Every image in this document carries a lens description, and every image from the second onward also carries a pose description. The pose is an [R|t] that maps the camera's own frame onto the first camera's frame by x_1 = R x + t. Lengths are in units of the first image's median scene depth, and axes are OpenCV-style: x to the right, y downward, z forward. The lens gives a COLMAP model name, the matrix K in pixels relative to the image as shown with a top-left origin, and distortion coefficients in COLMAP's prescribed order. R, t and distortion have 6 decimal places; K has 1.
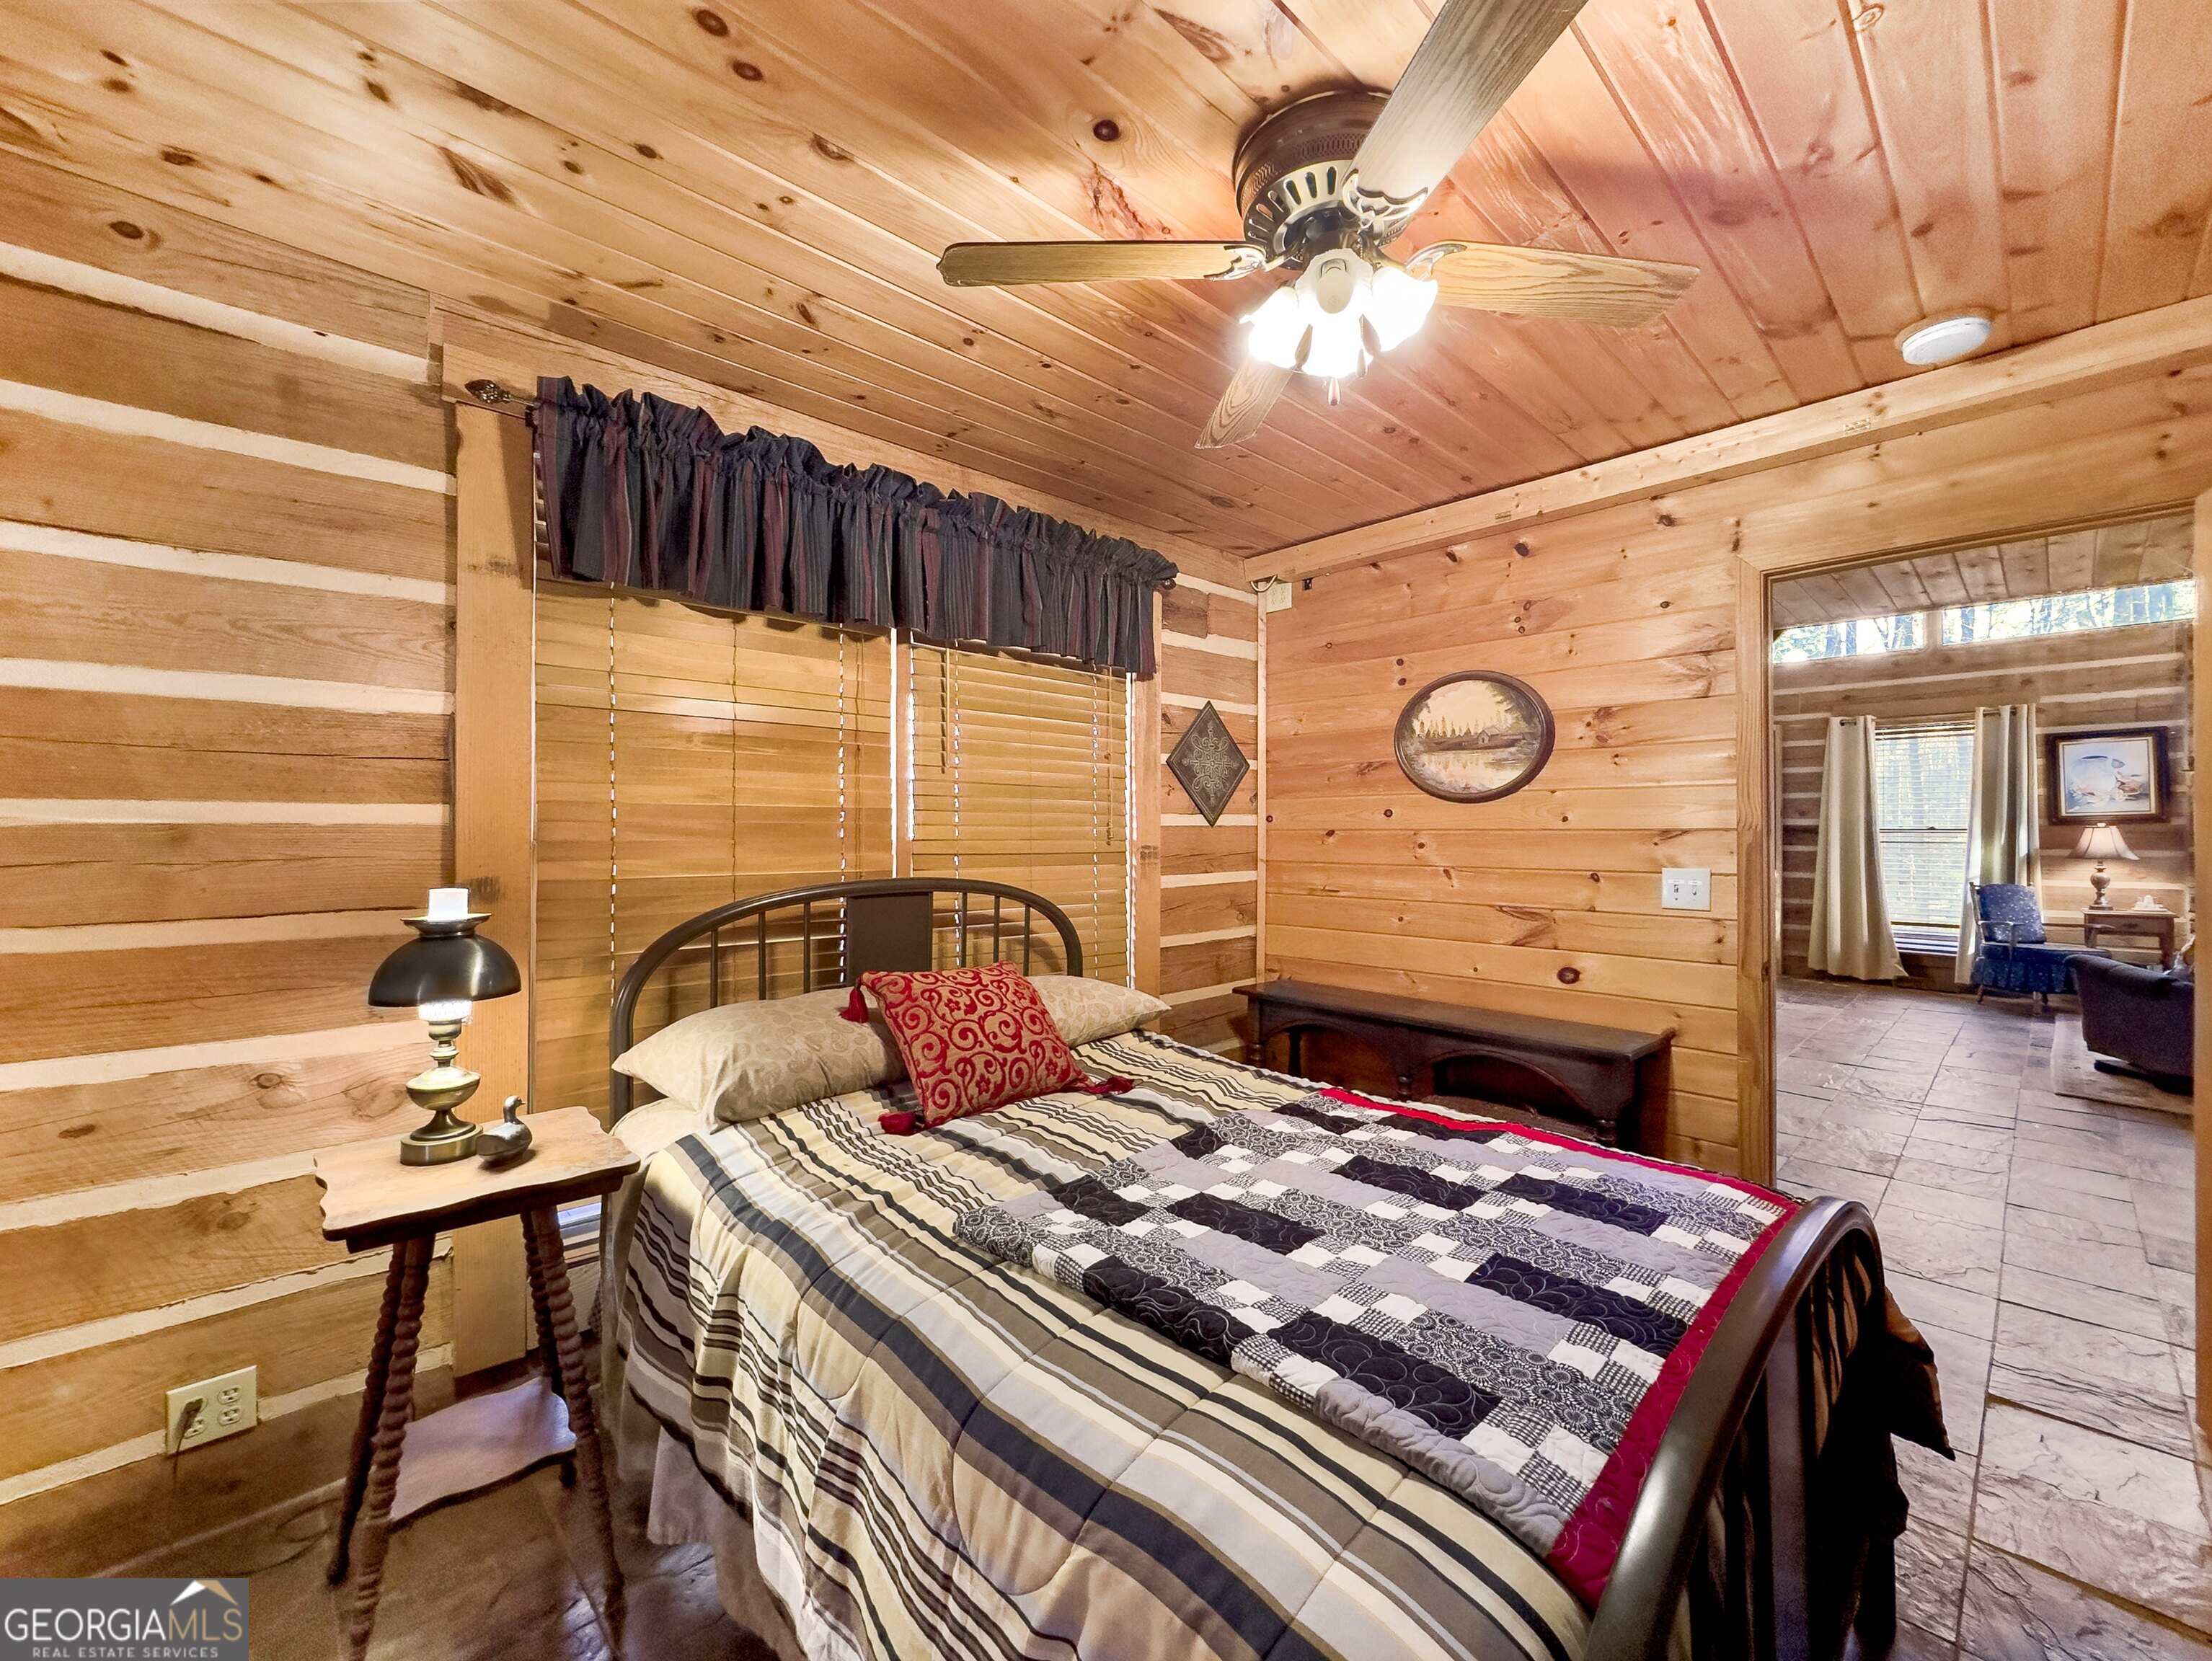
lens RADIAL K [[911.5, 0, 1109.5], [0, 911.5, 831.7], [0, 0, 1]] dist [0.000283, 0.000162]
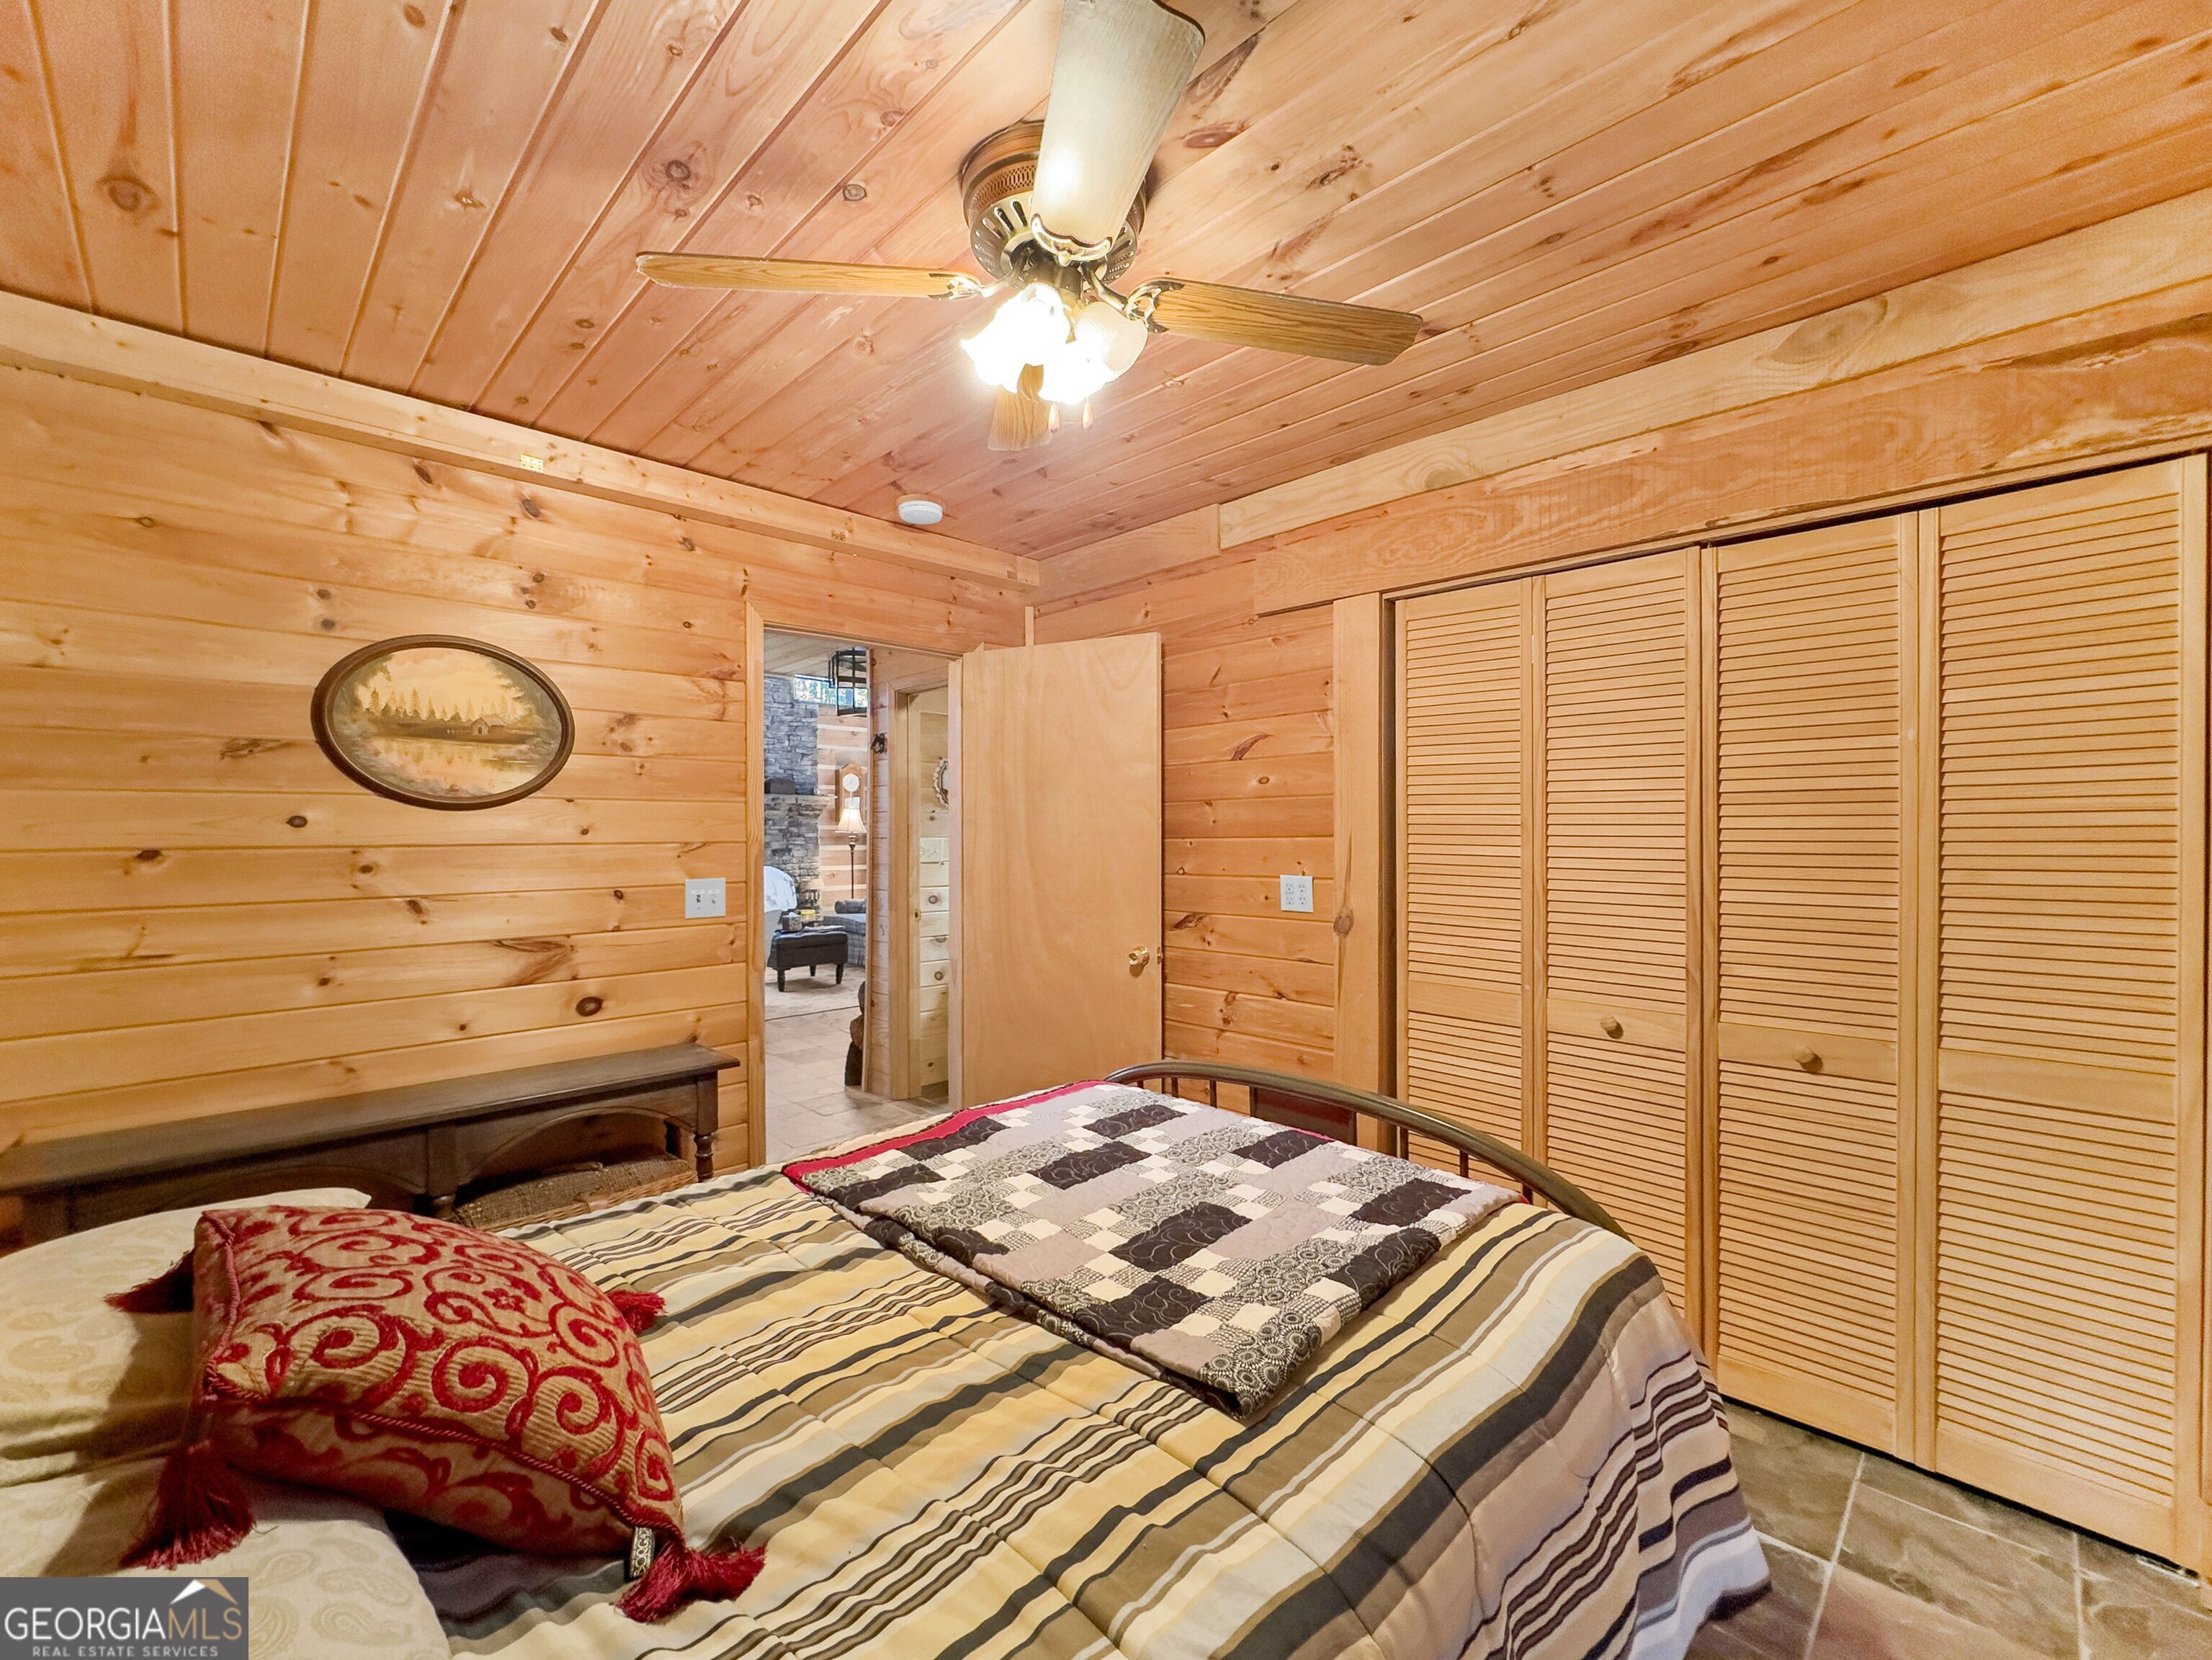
lens RADIAL K [[911.7, 0, 1109.5], [0, 911.7, 831.2], [0, 0, 1]] dist [0.000283, 0.000162]
pose [[-0.019024, -0.002419, 0.999816, -0.583288], [0.004539, 0.999987, 0.002506, -0.020873], [-0.999809, 0.004585, -0.019013, 0.727217]]
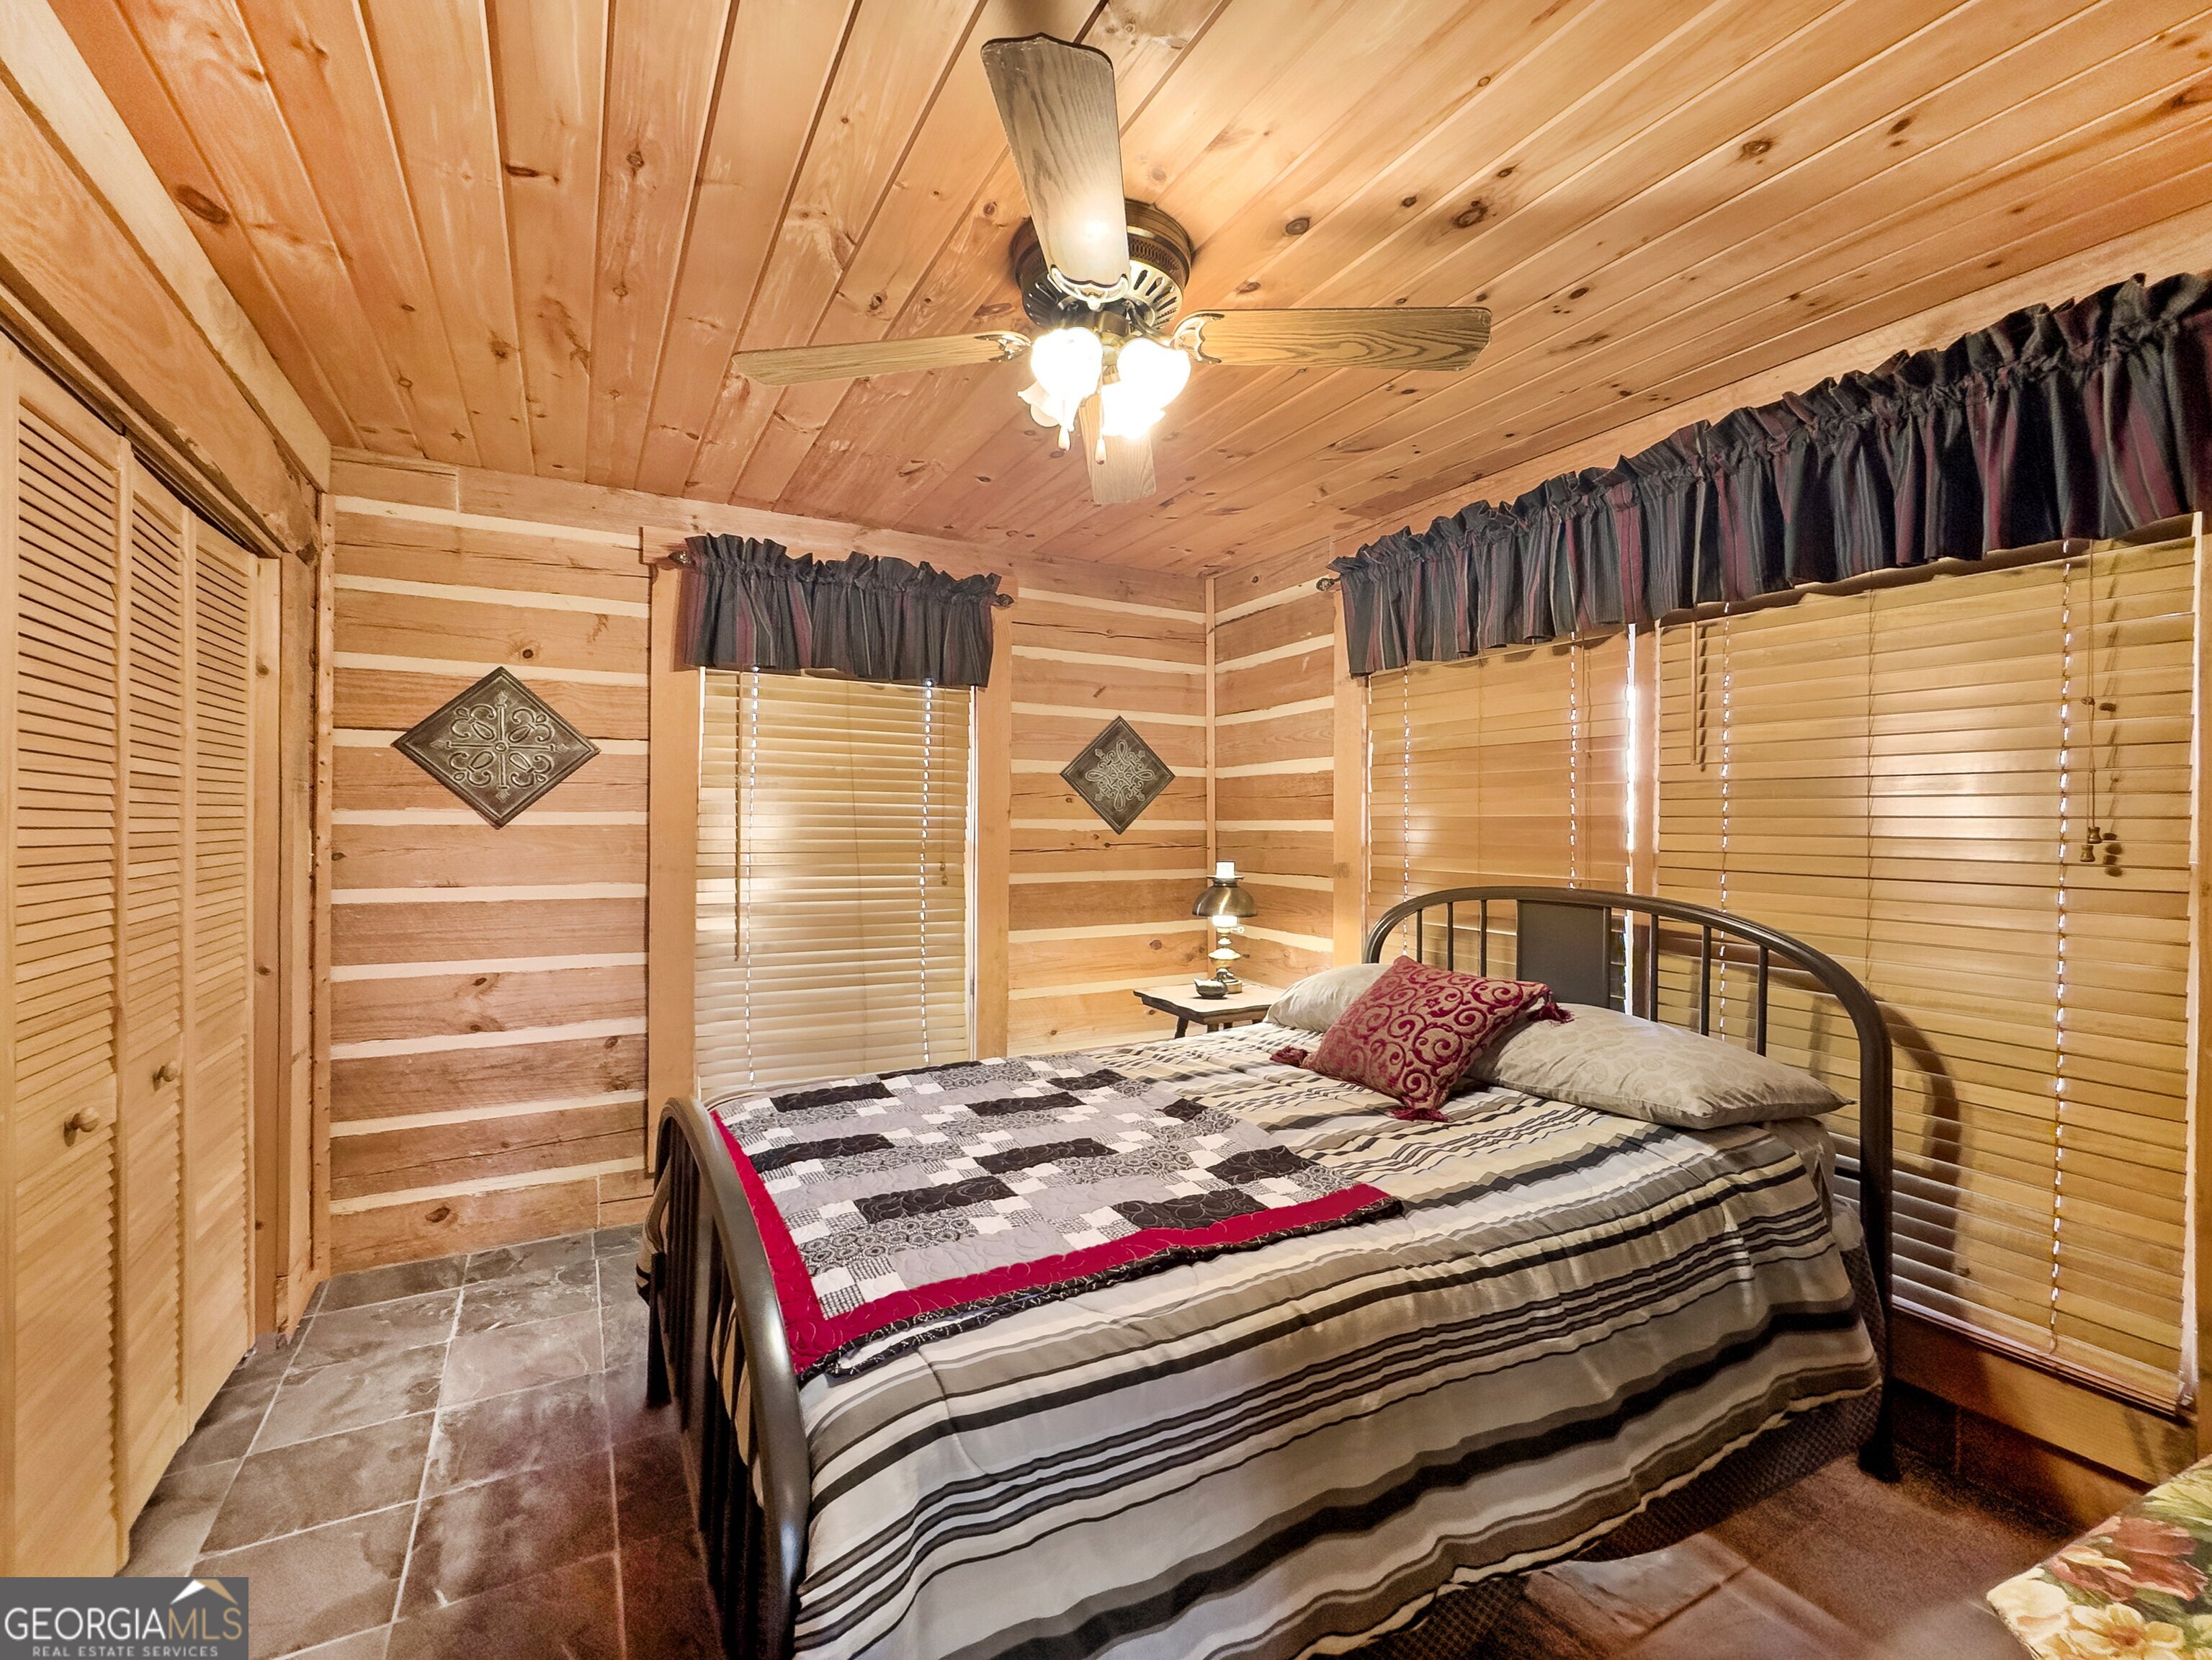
lens RADIAL K [[889.5, 0, 1194.7], [0, 889.5, 822.7], [0, 0, 1]] dist [0.000458, 0.000173]
pose [[-0.144553, -0.008842, -0.989458, 1.002155], [-0.016079, 0.999849, -0.006586, -0.009683], [0.989366, 0.014958, -0.144674, 0.973133]]
